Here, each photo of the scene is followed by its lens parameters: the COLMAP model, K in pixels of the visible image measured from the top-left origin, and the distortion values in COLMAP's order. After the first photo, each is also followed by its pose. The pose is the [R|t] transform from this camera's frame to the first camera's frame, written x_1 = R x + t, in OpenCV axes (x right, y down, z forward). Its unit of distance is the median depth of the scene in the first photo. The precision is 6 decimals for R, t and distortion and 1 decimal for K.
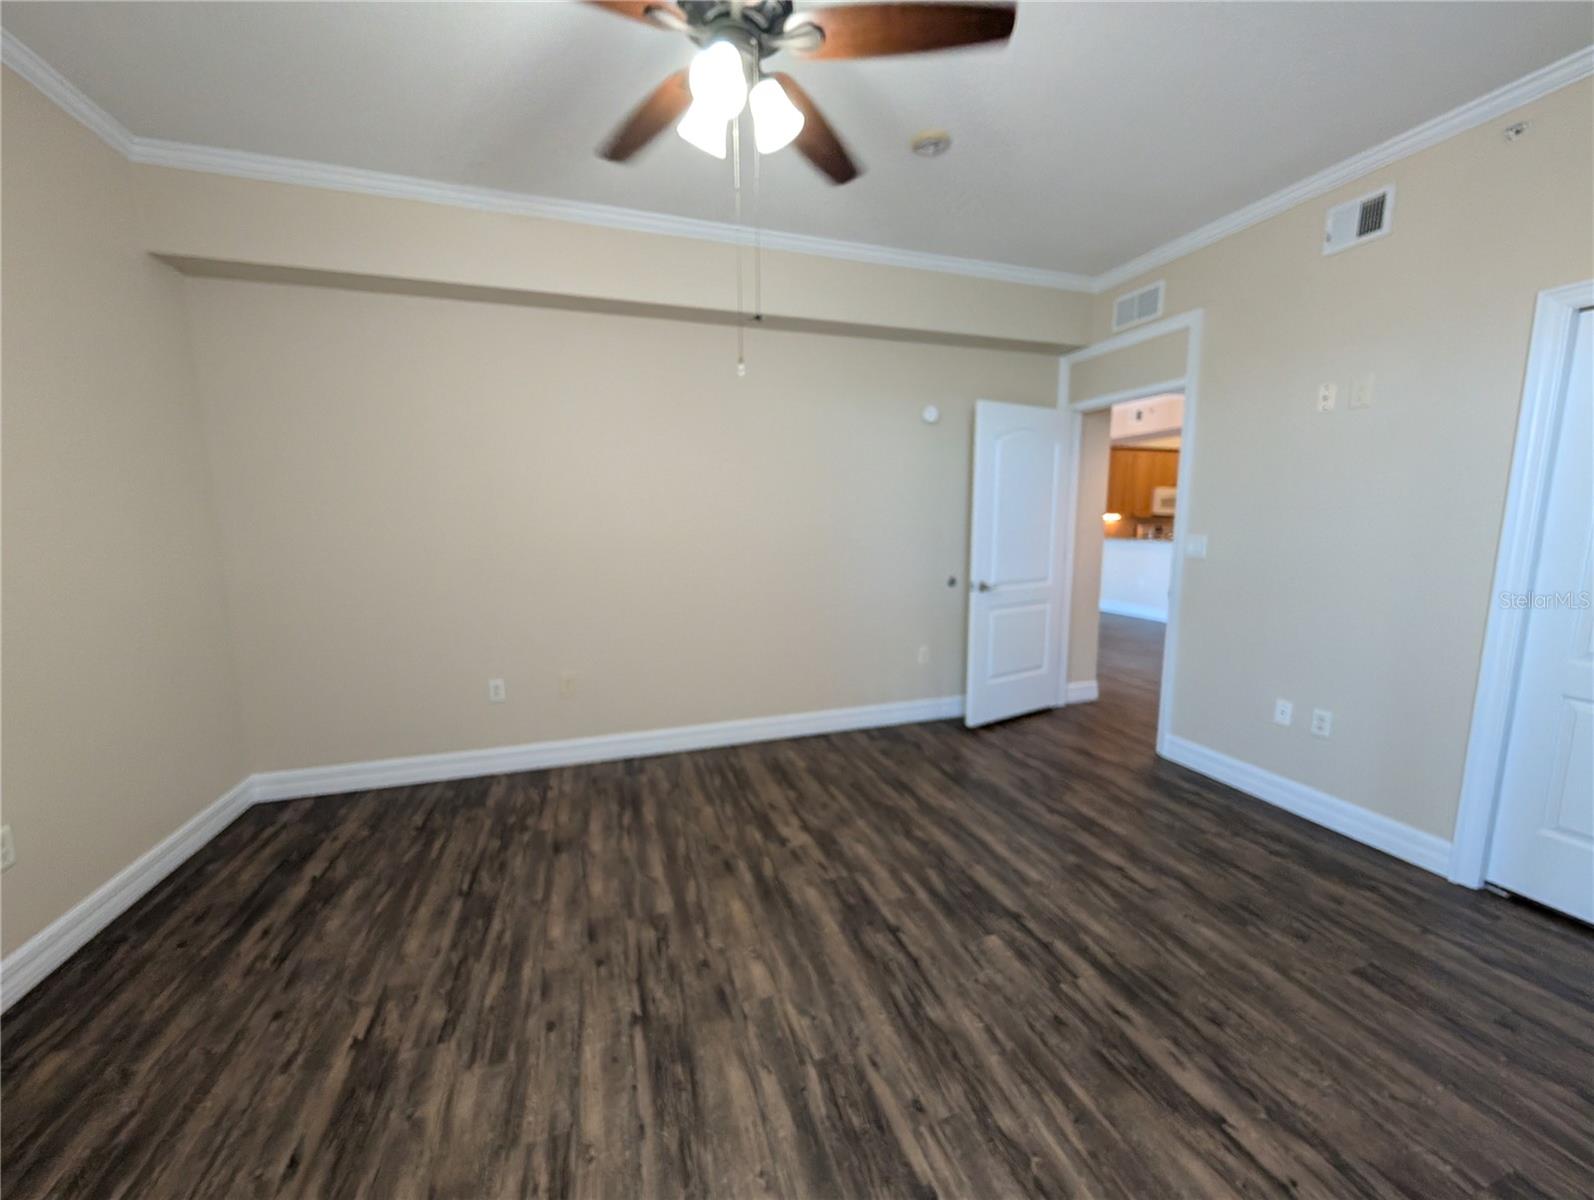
lens RADIAL K [[605.0, 0, 795.2], [0, 605.0, 602.8], [0, 0, 1]] dist [-0.002419, 0.000520]
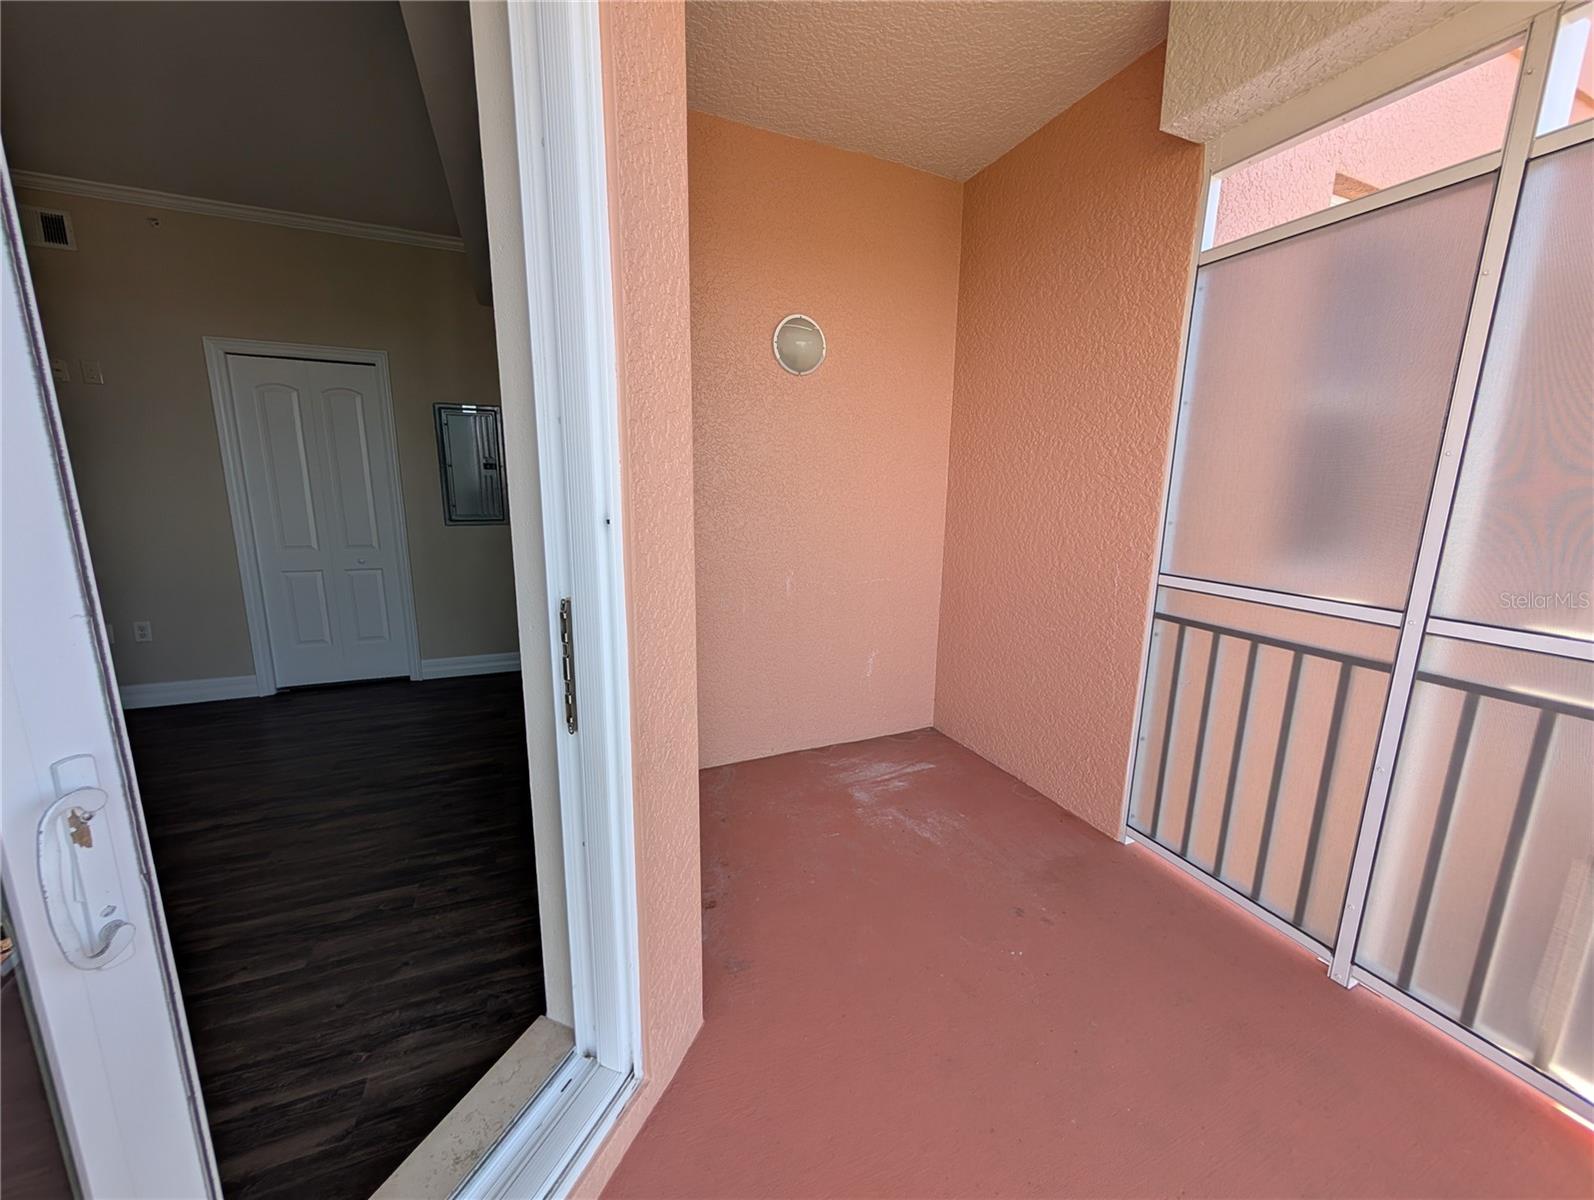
lens RADIAL K [[605.0, 0, 785.3], [0, 605.0, 598.2], [0, 0, 1]] dist [-0.002419, 0.000520]
pose [[-0.089603, -0.180754, 0.979438, -0.605201], [0.134616, 0.972172, 0.191728, 0.080289], [-0.986838, 0.149027, -0.062777, -0.342647]]
